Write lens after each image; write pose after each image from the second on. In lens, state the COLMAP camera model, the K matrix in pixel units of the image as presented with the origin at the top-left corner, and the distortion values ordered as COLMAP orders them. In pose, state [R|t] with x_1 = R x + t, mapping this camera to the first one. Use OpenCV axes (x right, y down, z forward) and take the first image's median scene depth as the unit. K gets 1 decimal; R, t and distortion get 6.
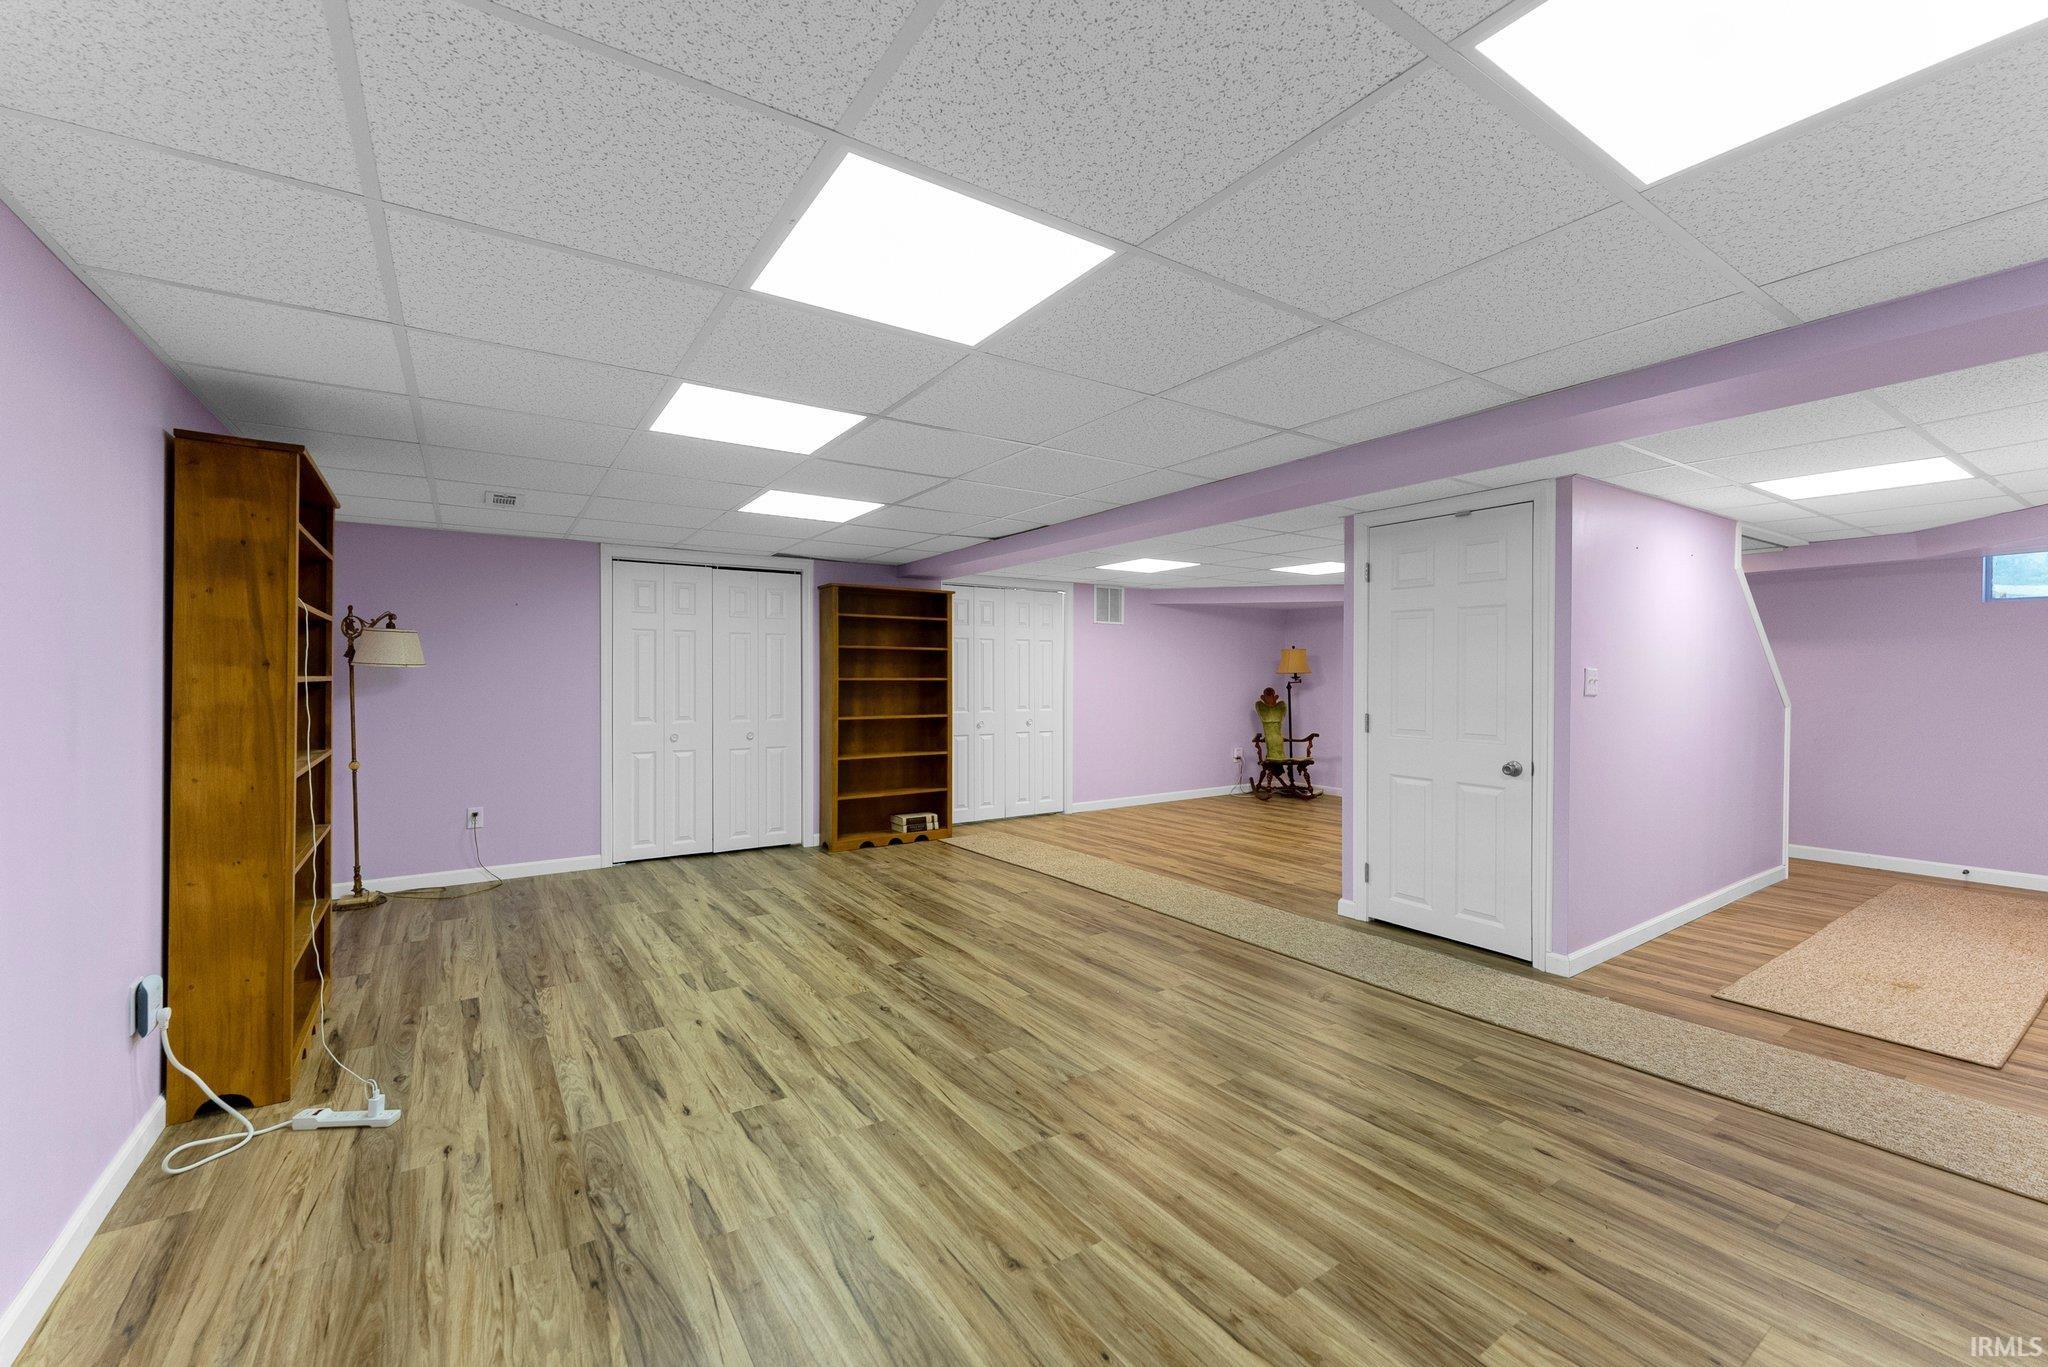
lens RADIAL K [[827.7, 0, 1020.4], [0, 827.7, 681.4], [0, 0, 1]] dist [0.002988, -0.001213]
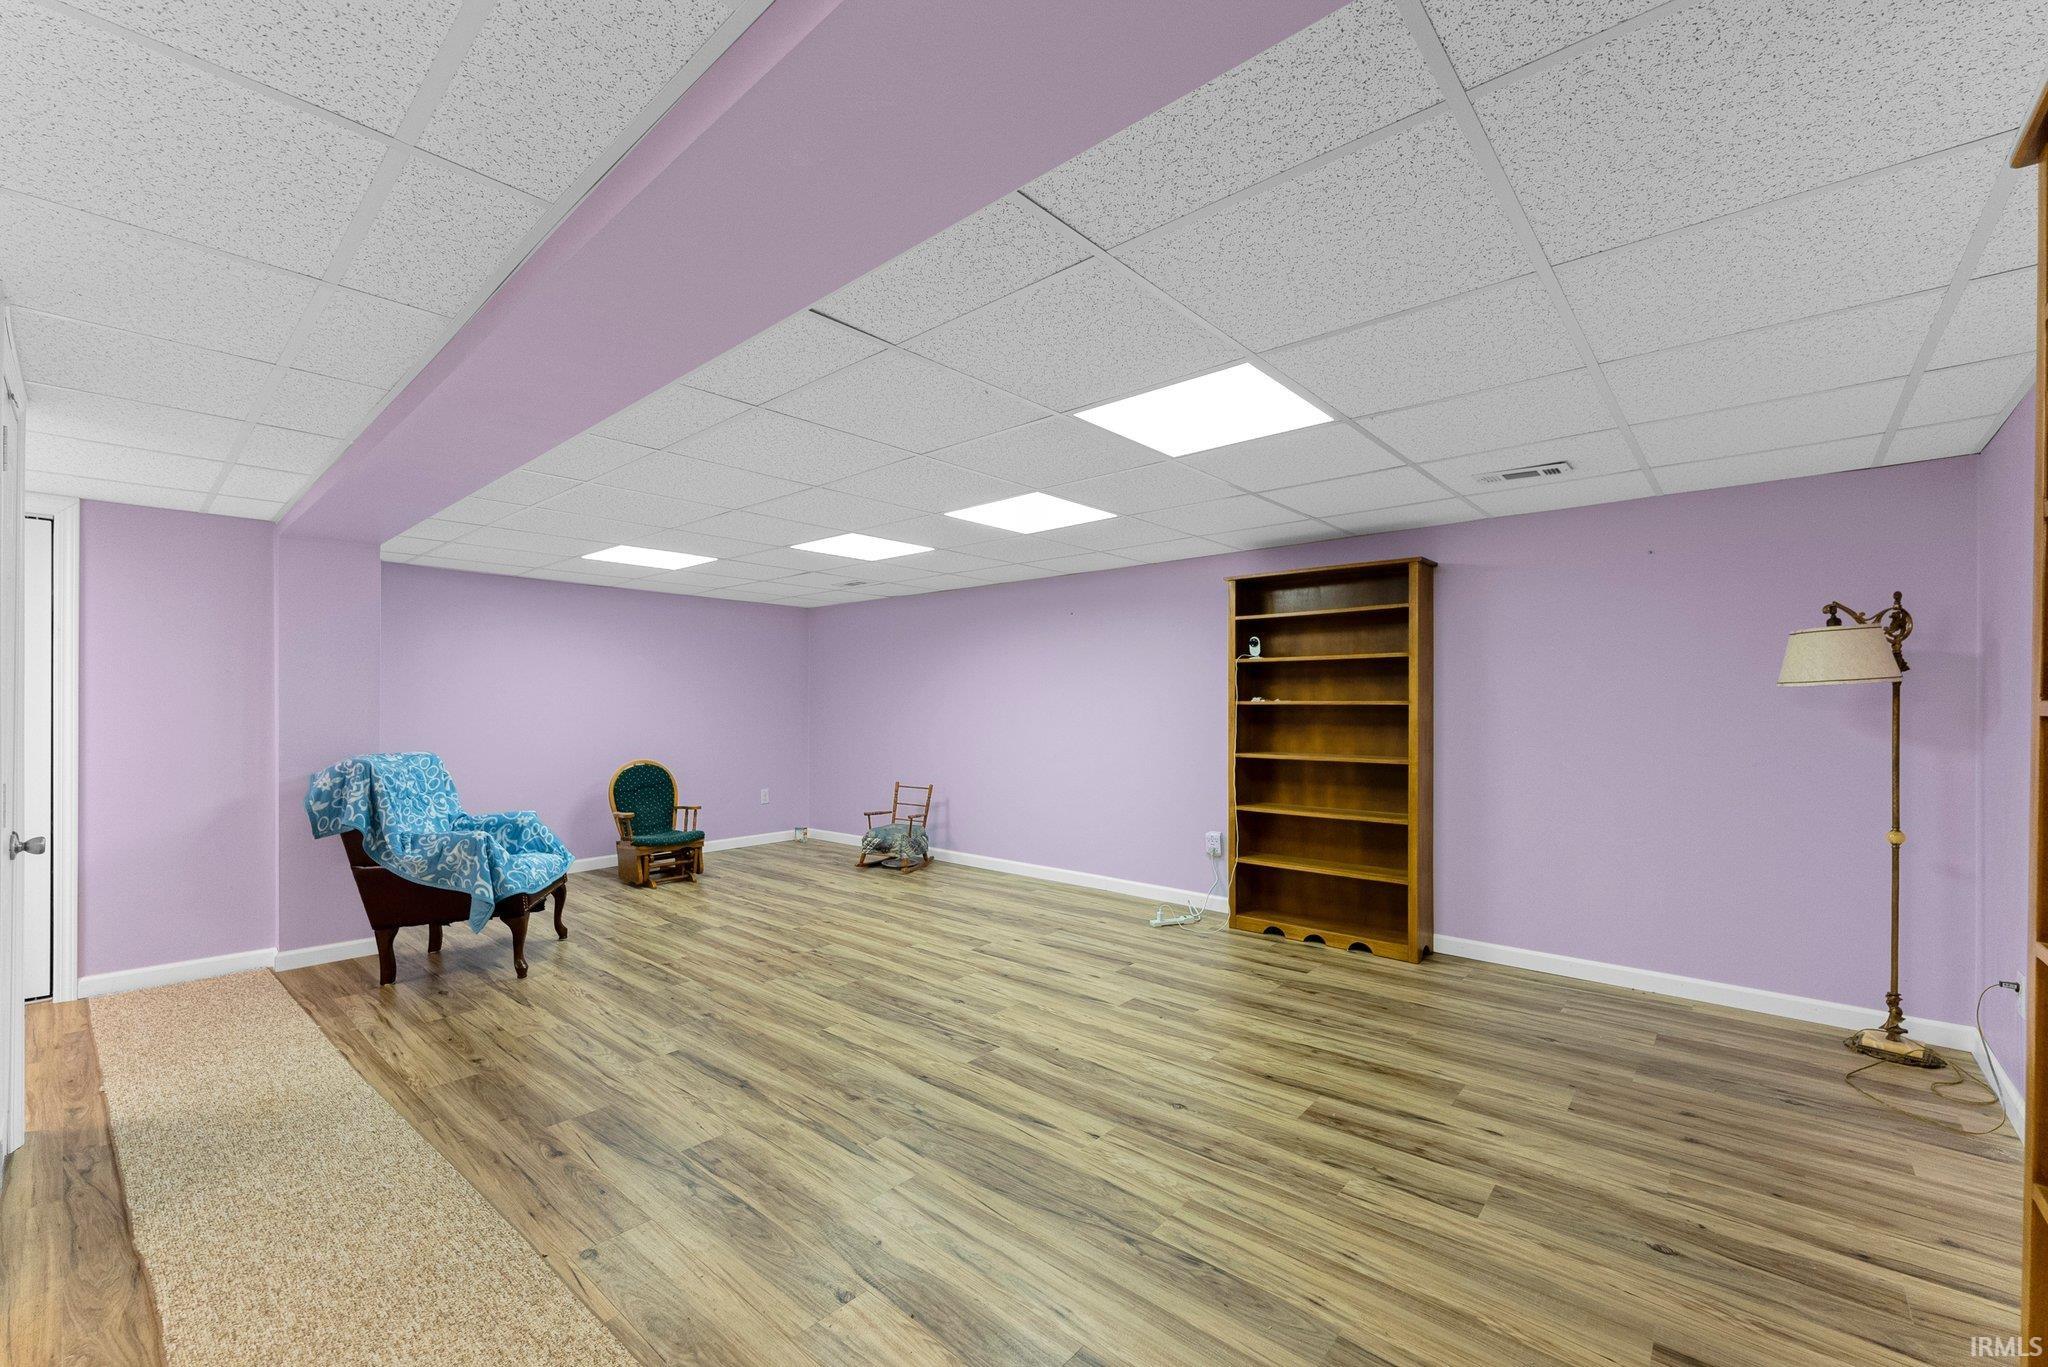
lens RADIAL K [[827.7, 0, 1026.1], [0, 827.7, 694.8], [0, 0, 1]] dist [0.002988, -0.001213]
pose [[-0.966712, -0.003678, -0.255840, 0.031205], [-0.002532, 0.999985, -0.004809, -0.007398], [0.255854, -0.004001, -0.966707, 1.958687]]
